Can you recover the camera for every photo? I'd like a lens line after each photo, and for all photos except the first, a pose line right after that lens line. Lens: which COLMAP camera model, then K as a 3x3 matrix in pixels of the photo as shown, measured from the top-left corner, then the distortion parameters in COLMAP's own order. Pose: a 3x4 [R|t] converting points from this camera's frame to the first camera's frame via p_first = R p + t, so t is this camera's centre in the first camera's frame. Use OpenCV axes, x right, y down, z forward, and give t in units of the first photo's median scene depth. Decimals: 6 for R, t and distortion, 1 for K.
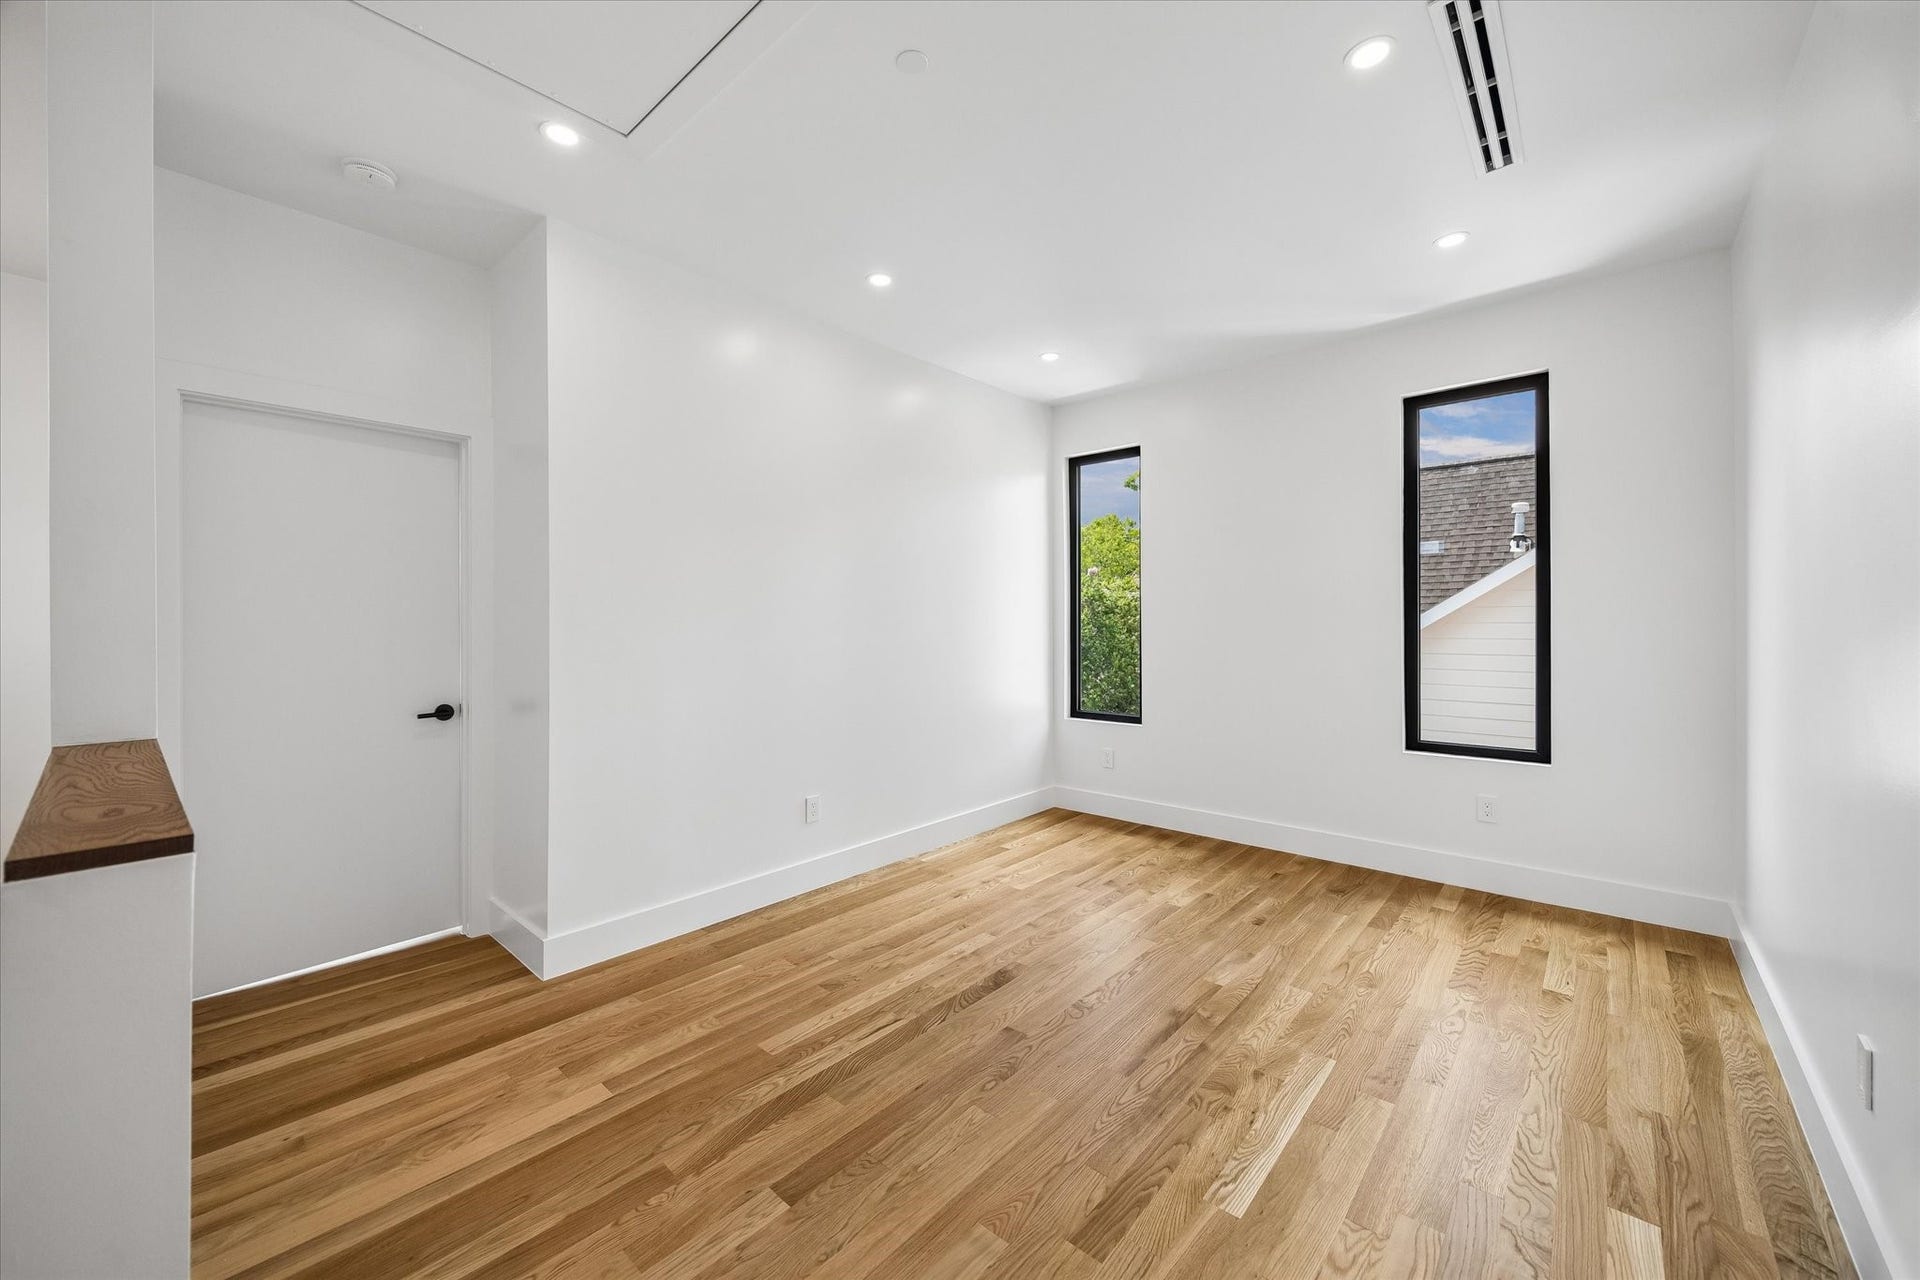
lens RADIAL K [[741.3, 0, 958.8], [0, 741.3, 630.6], [0, 0, 1]] dist [-0.002493, -0.000070]
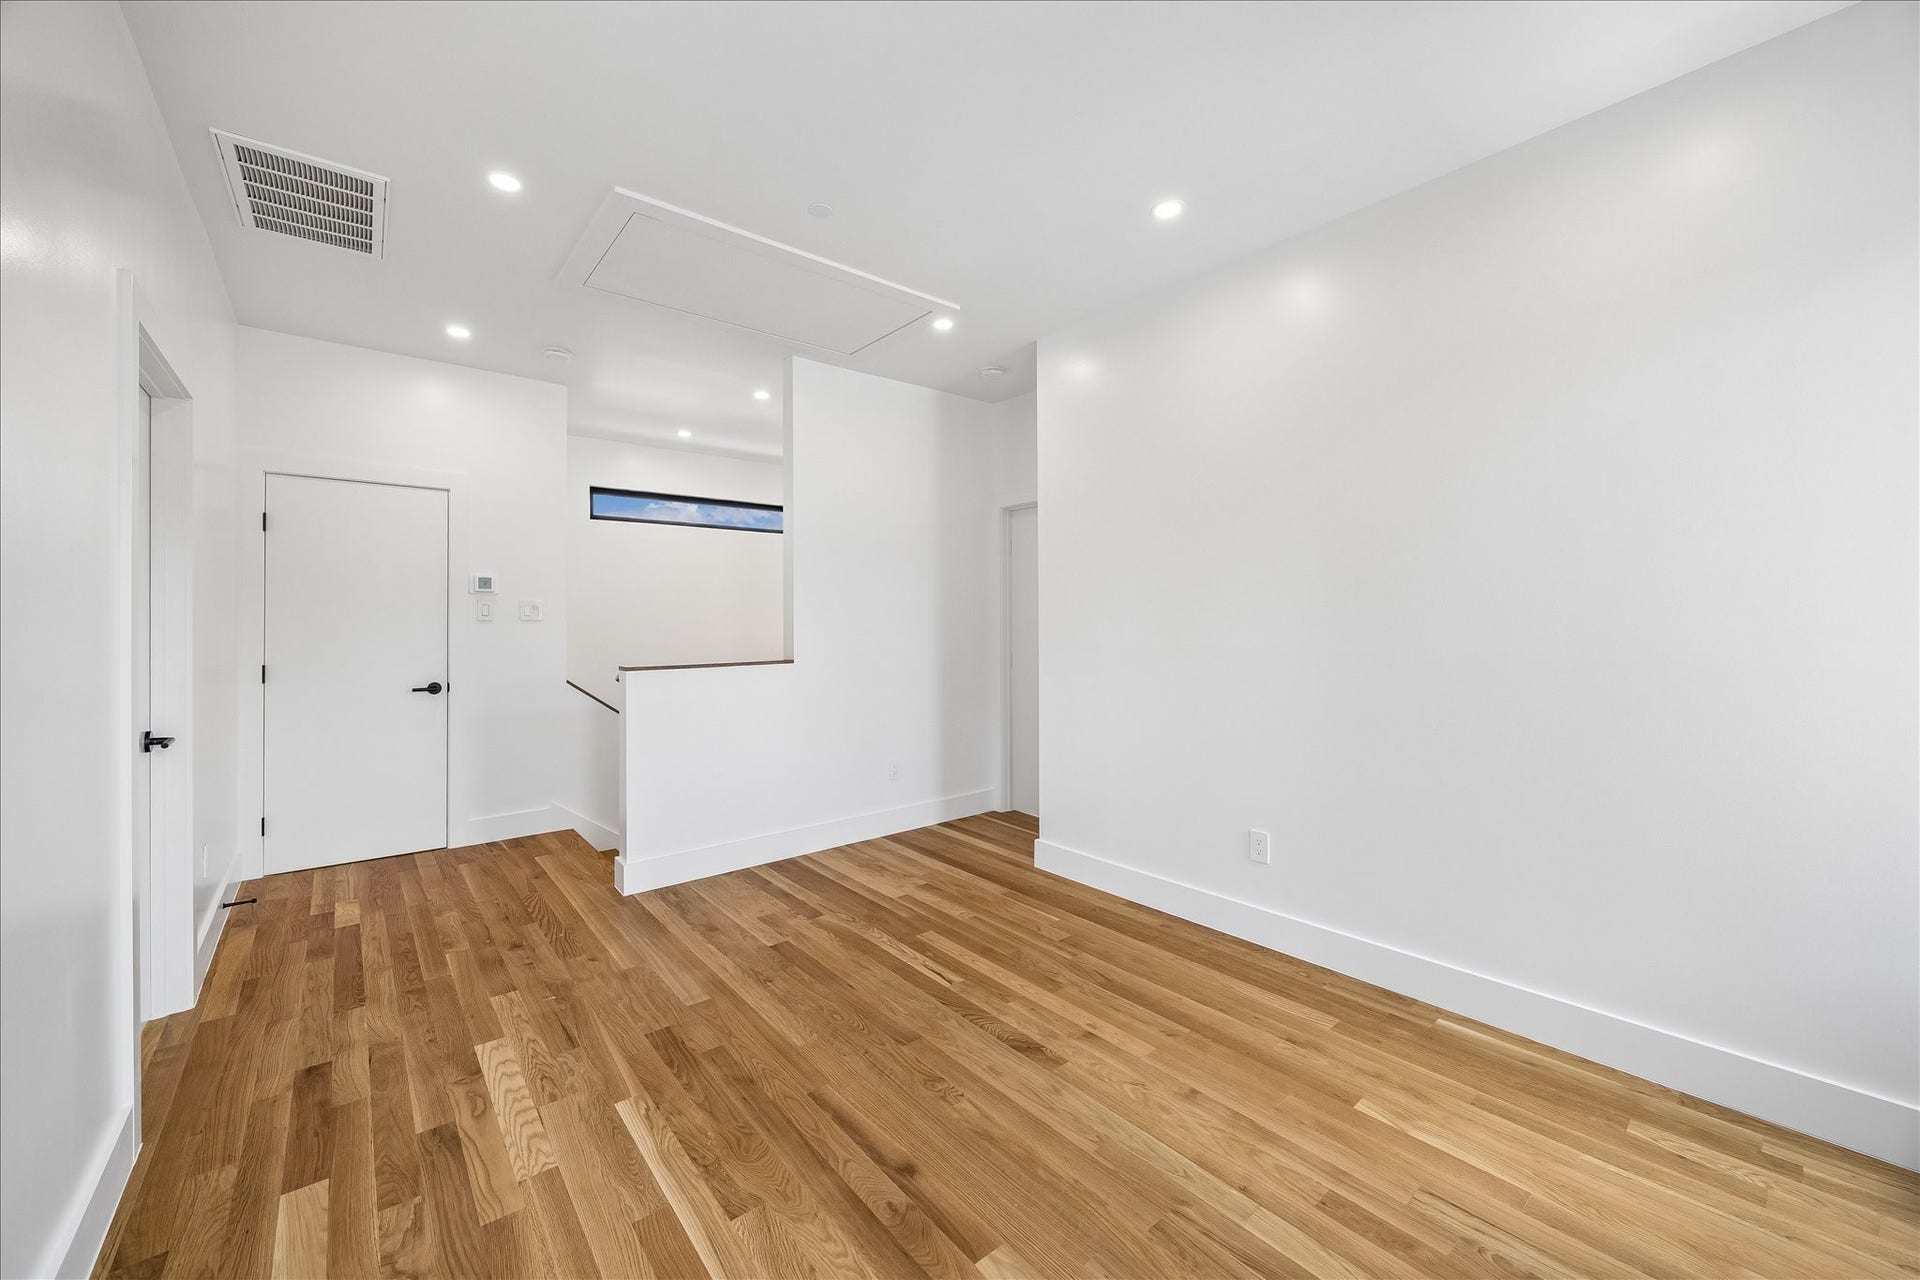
lens RADIAL K [[741.3, 0, 958.5], [0, 741.3, 628.3], [0, 0, 1]] dist [-0.002493, -0.000070]
pose [[-0.164239, 0.009194, -0.986378, 1.067888], [-0.004207, 0.999941, 0.010021, -0.024584], [0.986412, 0.005796, -0.164190, 1.248368]]
